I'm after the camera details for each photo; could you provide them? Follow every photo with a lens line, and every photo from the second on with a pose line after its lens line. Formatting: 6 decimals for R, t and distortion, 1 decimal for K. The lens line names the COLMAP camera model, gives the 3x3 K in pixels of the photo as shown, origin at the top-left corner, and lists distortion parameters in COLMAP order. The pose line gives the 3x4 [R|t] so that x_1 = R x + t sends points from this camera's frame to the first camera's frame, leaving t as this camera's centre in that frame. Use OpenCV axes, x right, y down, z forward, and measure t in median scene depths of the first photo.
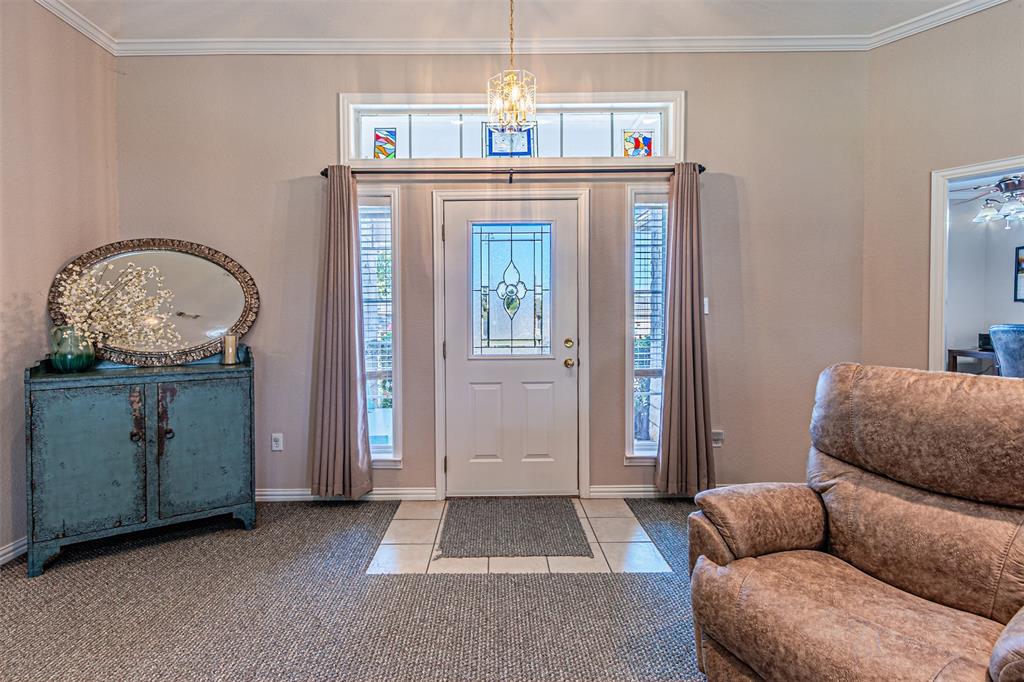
lens RADIAL K [[455.6, 0, 492.6], [0, 455.6, 320.6], [0, 0, 1]] dist [0.009165, -0.002340]
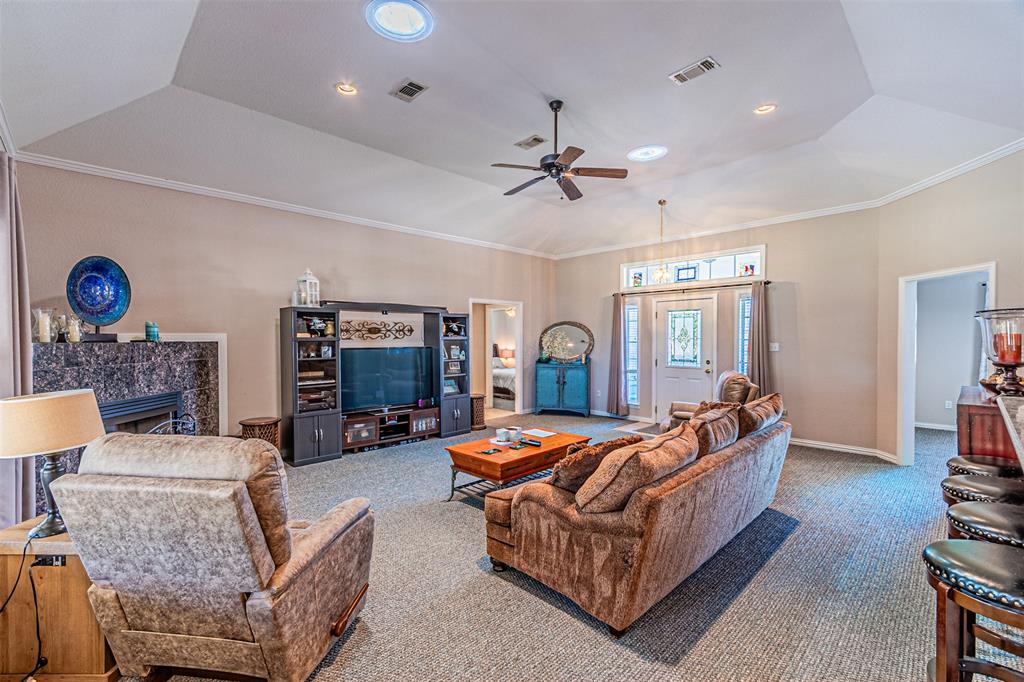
lens RADIAL K [[455.6, 0, 515.9], [0, 455.6, 344.1], [0, 0, 1]] dist [0.009165, -0.002340]
pose [[0.704093, 0.018576, -0.709864, 1.119936], [-0.014703, 0.999825, 0.011580, -0.055082], [0.709955, 0.002284, 0.704243, -1.285657]]
